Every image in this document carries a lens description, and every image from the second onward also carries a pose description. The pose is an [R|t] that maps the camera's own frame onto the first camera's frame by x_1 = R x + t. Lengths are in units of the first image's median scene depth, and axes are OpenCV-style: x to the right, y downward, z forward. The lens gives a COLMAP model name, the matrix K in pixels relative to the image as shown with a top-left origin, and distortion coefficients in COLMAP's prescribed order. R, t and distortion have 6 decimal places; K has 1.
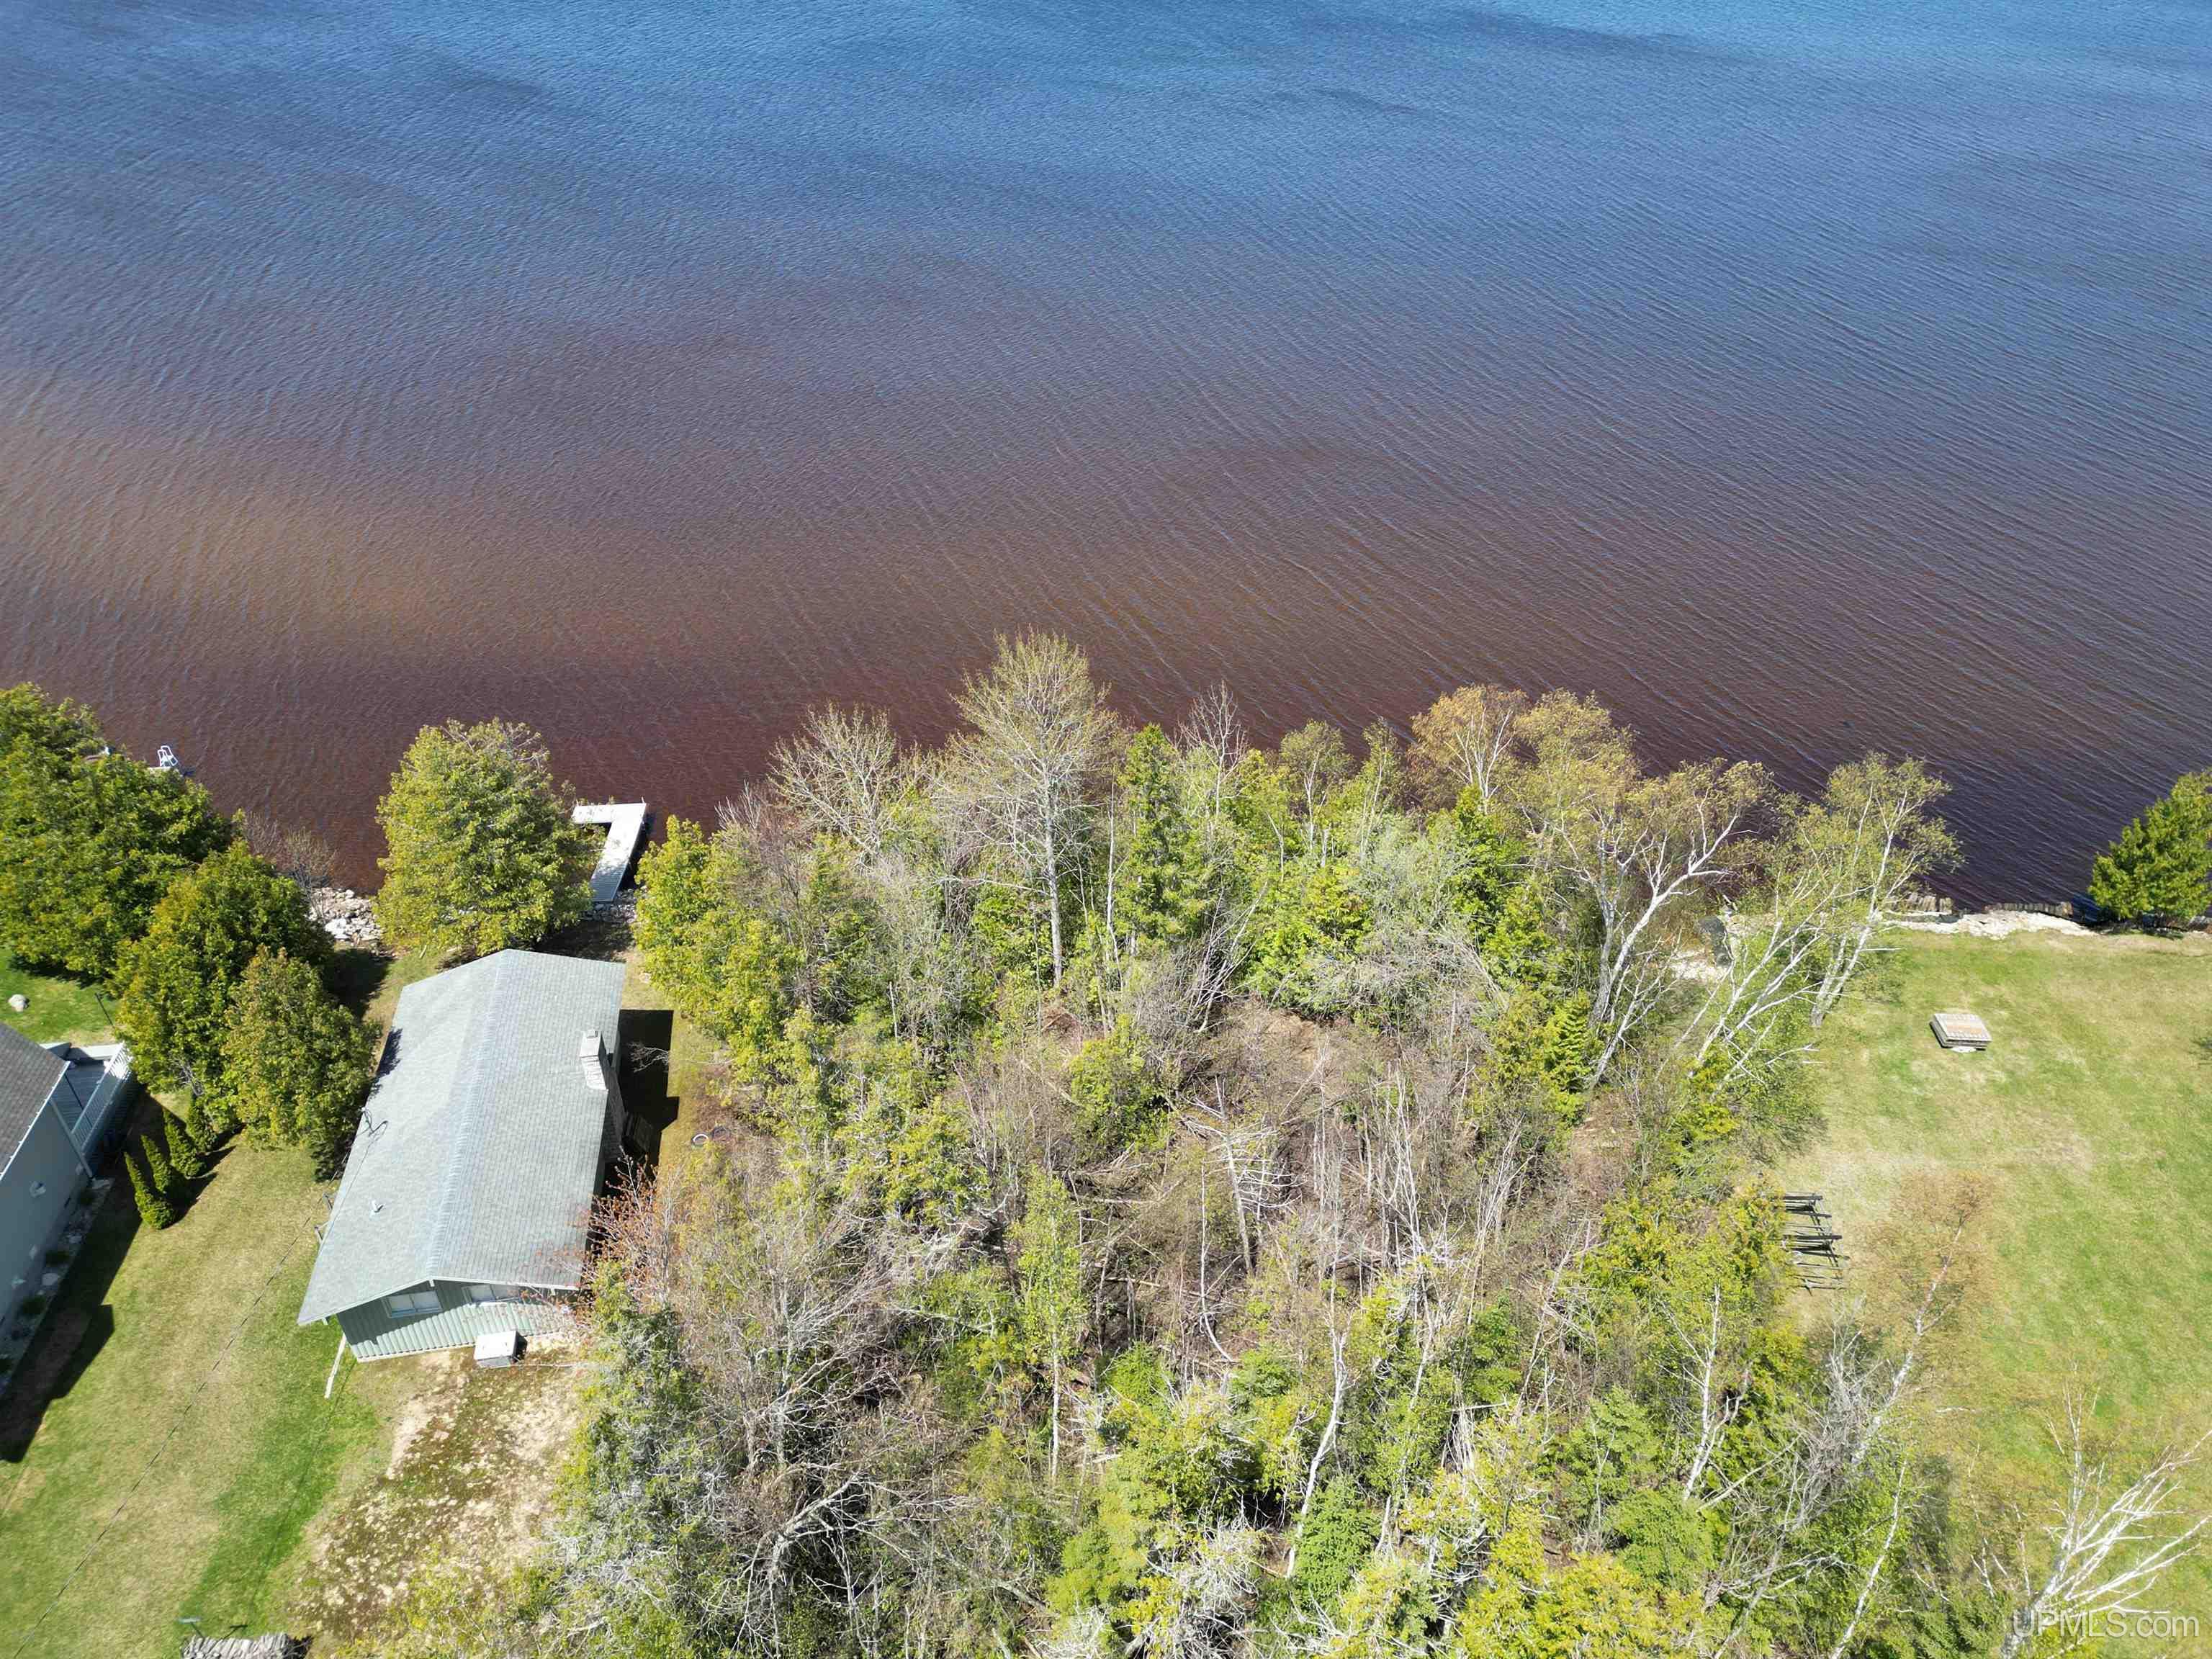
lens RADIAL K [[1562.1, 0, 1106.0], [0, 1562.1, 829.5], [0, 0, 1]] dist [0.074455, -0.068505]
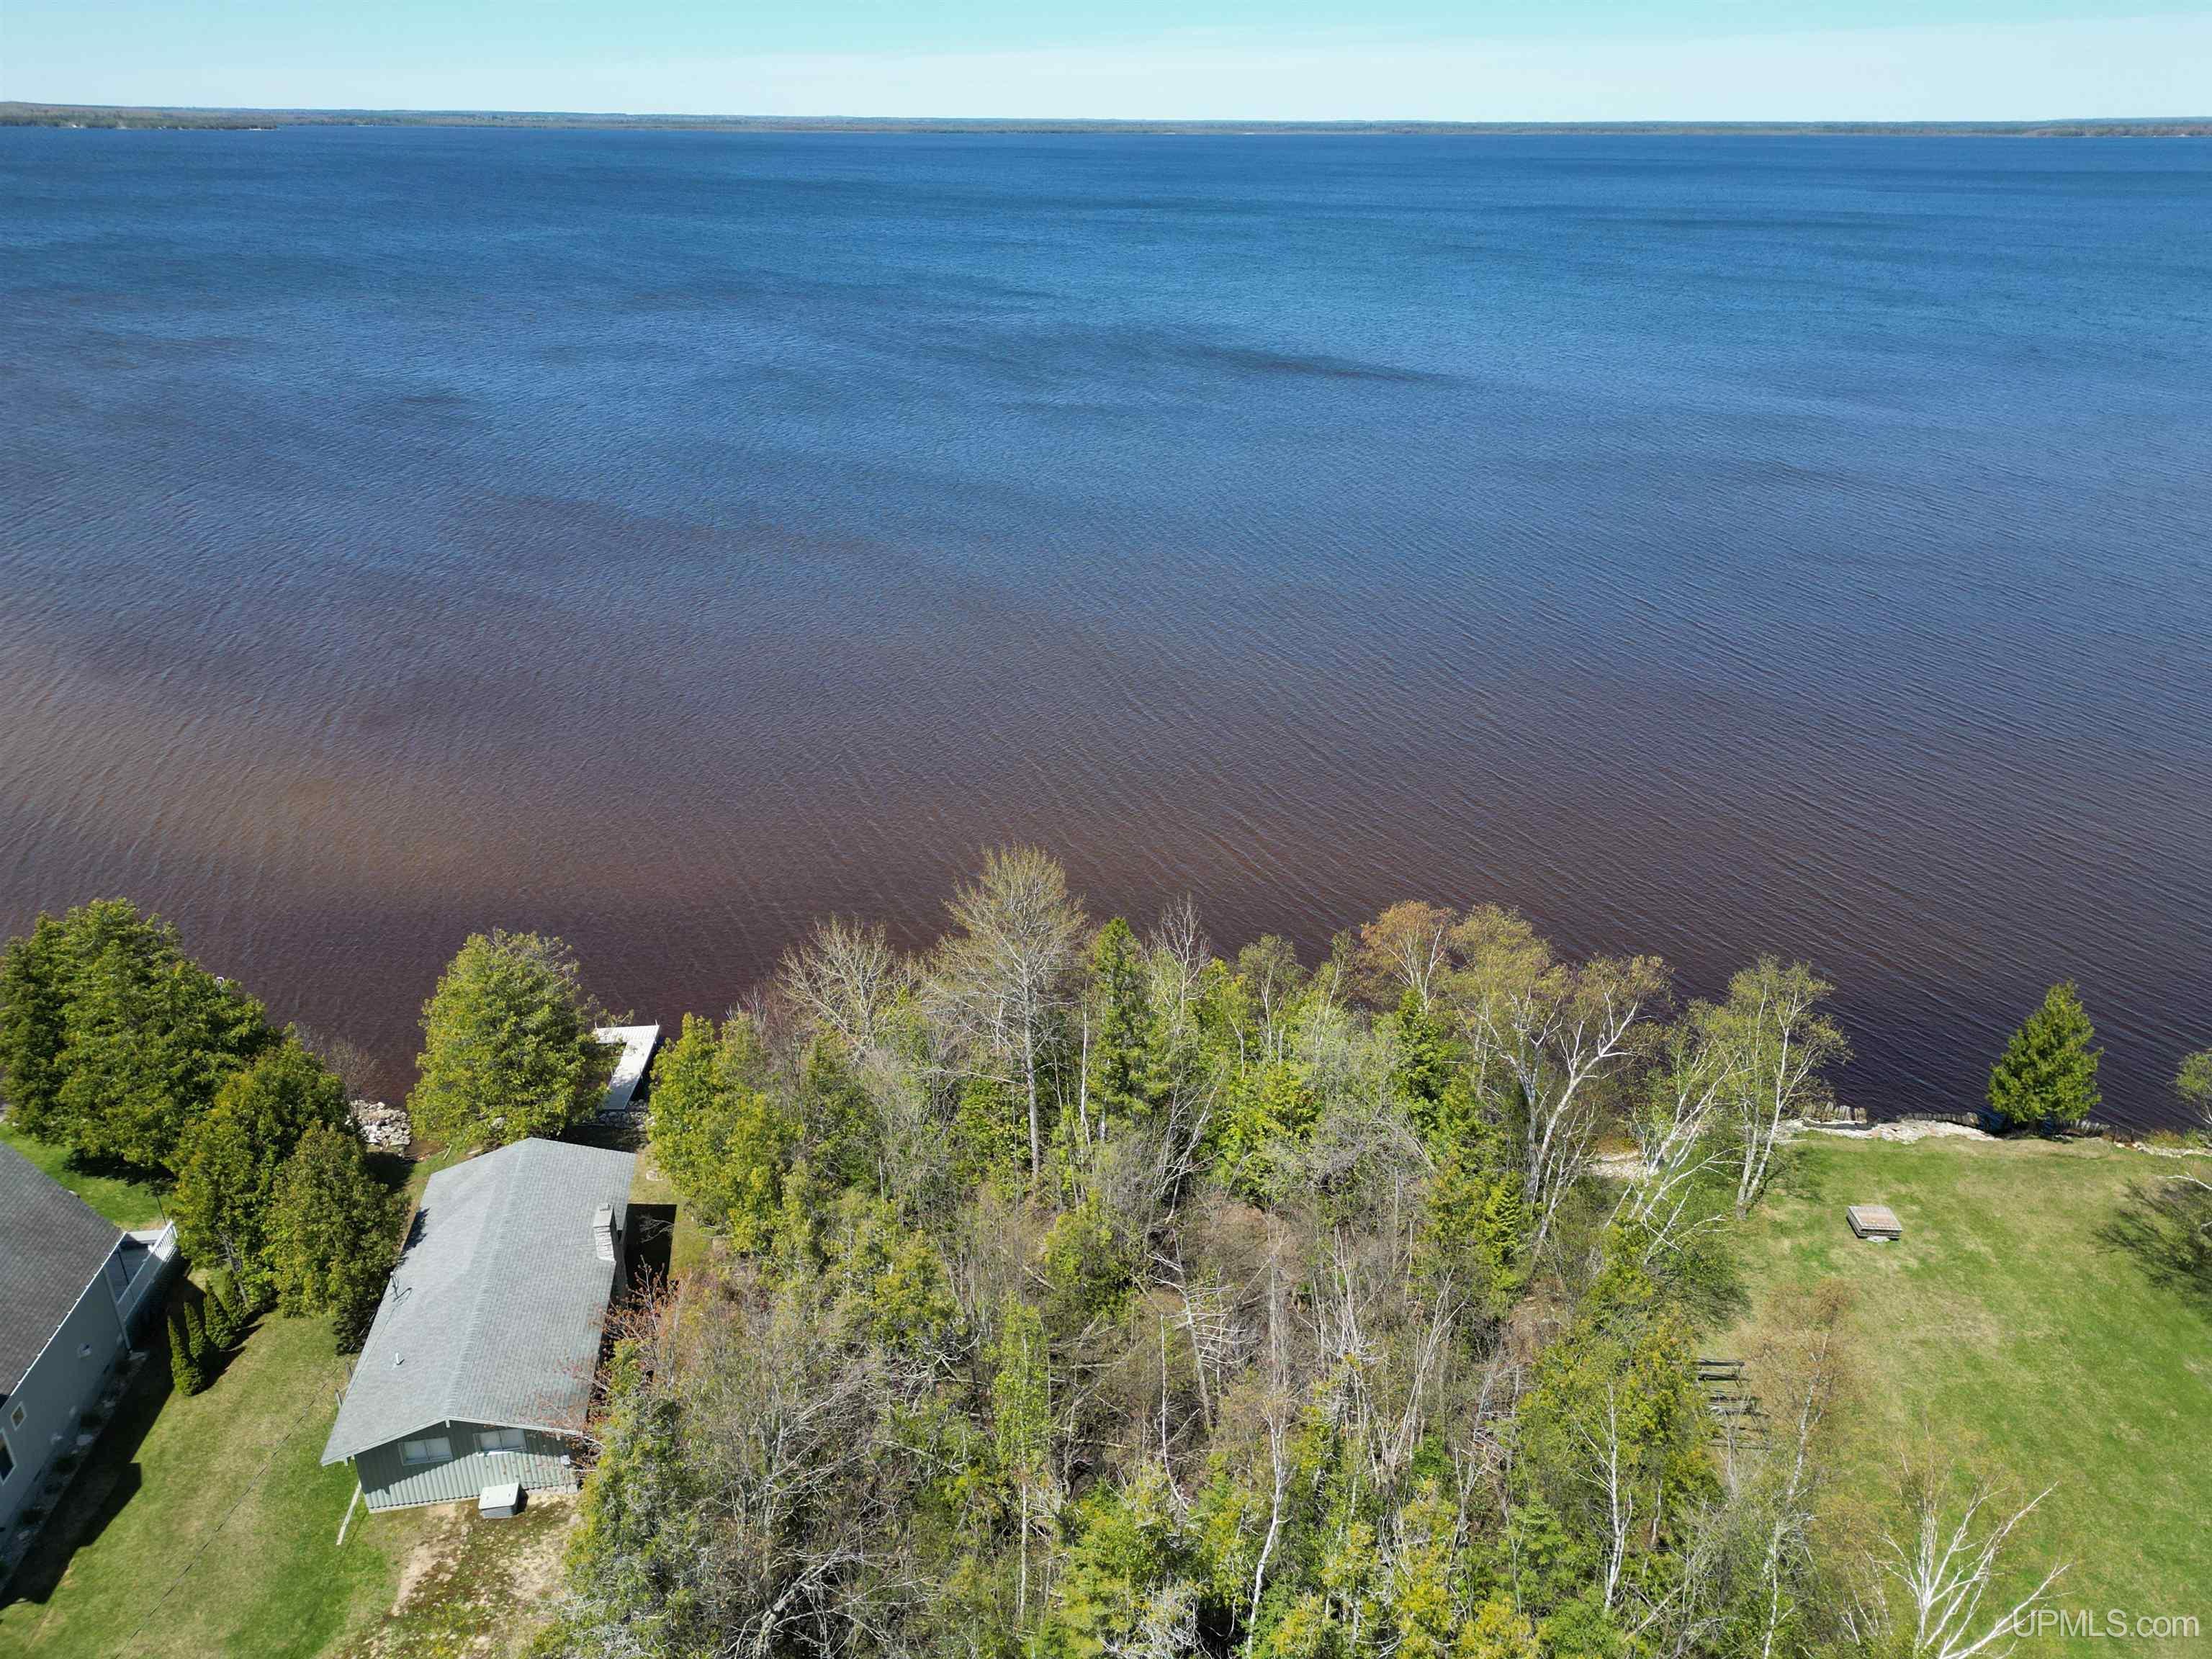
lens RADIAL K [[1555.7, 0, 1106.0], [0, 1555.7, 829.5], [0, 0, 1]] dist [0.064599, -0.052225]
pose [[0.999999, -0.000073, 0.001020, 0.018203], [0.000269, 0.980960, -0.194207, 0.081176], [-0.000986, 0.194207, 0.980960, -0.111389]]
